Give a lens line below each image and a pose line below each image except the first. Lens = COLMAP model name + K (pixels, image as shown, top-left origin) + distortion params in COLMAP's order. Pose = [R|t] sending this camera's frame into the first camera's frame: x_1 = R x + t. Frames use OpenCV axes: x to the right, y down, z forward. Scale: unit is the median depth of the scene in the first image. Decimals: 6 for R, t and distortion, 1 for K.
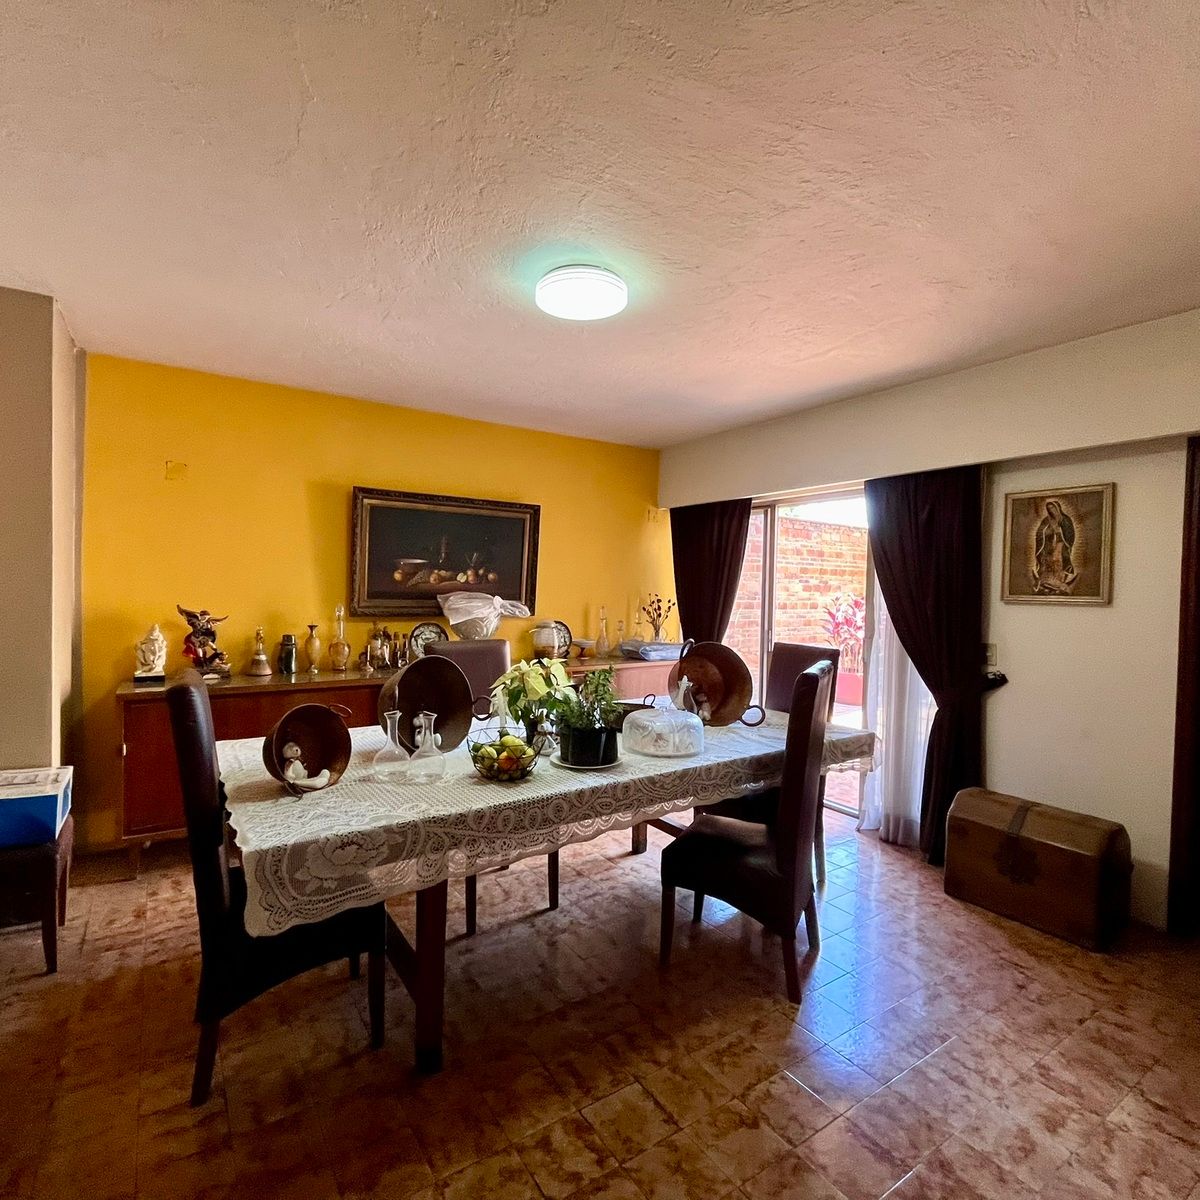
lens RADIAL K [[653.3, 0, 597.7], [0, 653.3, 602.2], [0, 0, 1]] dist [-0.002234, 0.000432]
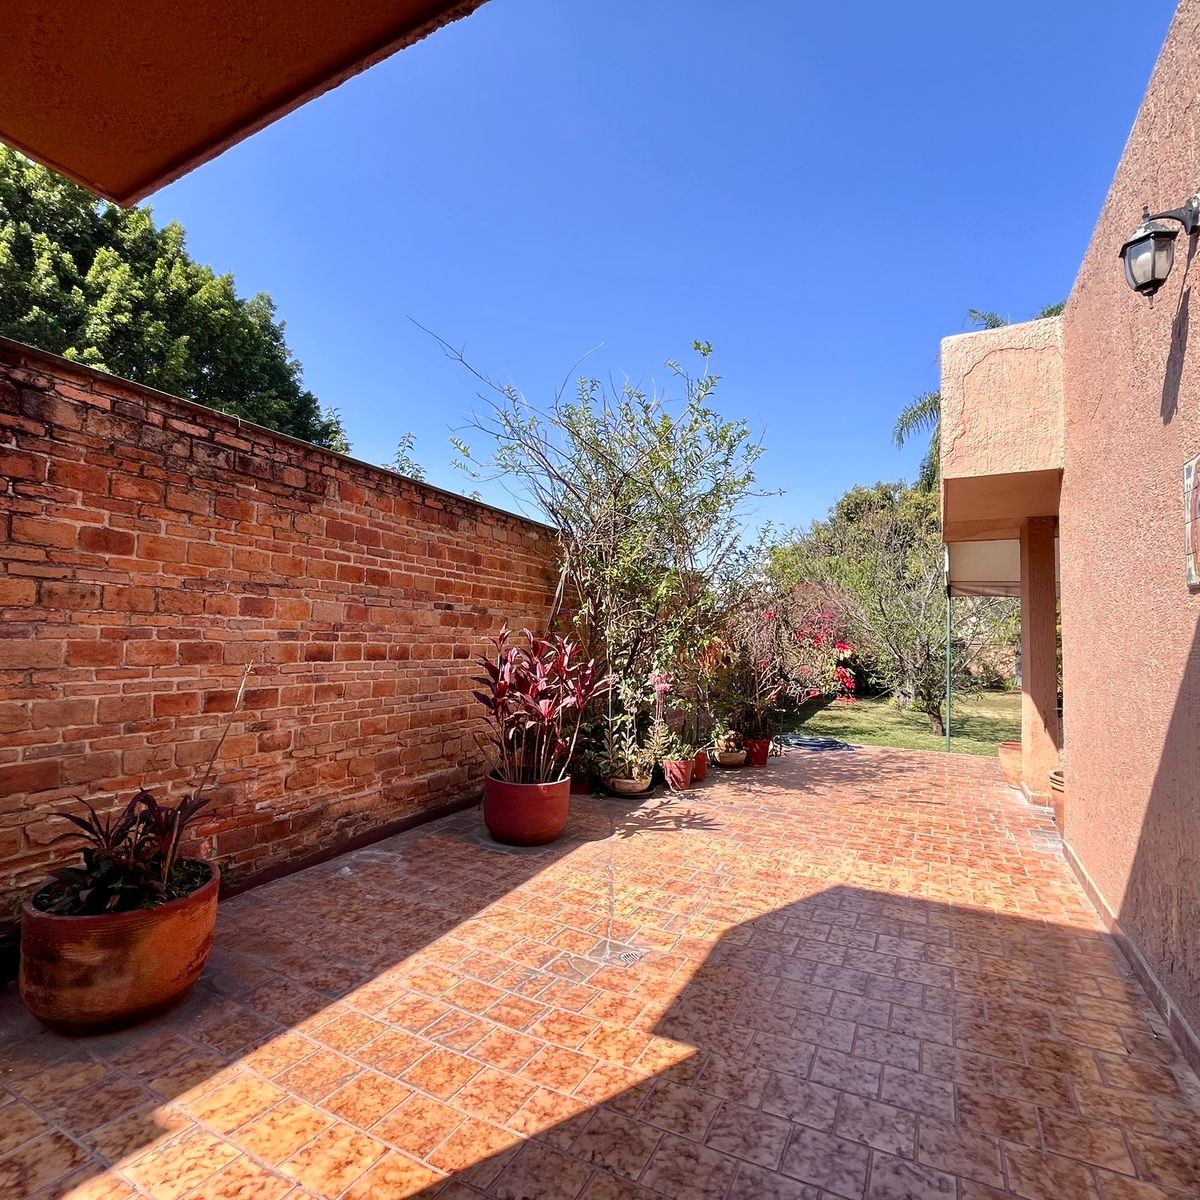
lens RADIAL K [[653.3, 0, 597.7], [0, 653.3, 600.2], [0, 0, 1]] dist [-0.002234, 0.000432]
pose [[0.879627, 0.029385, 0.474756, 0.174262], [0.004690, 0.997506, -0.070430, 0.001245], [-0.475642, 0.064178, 0.877295, 0.474235]]
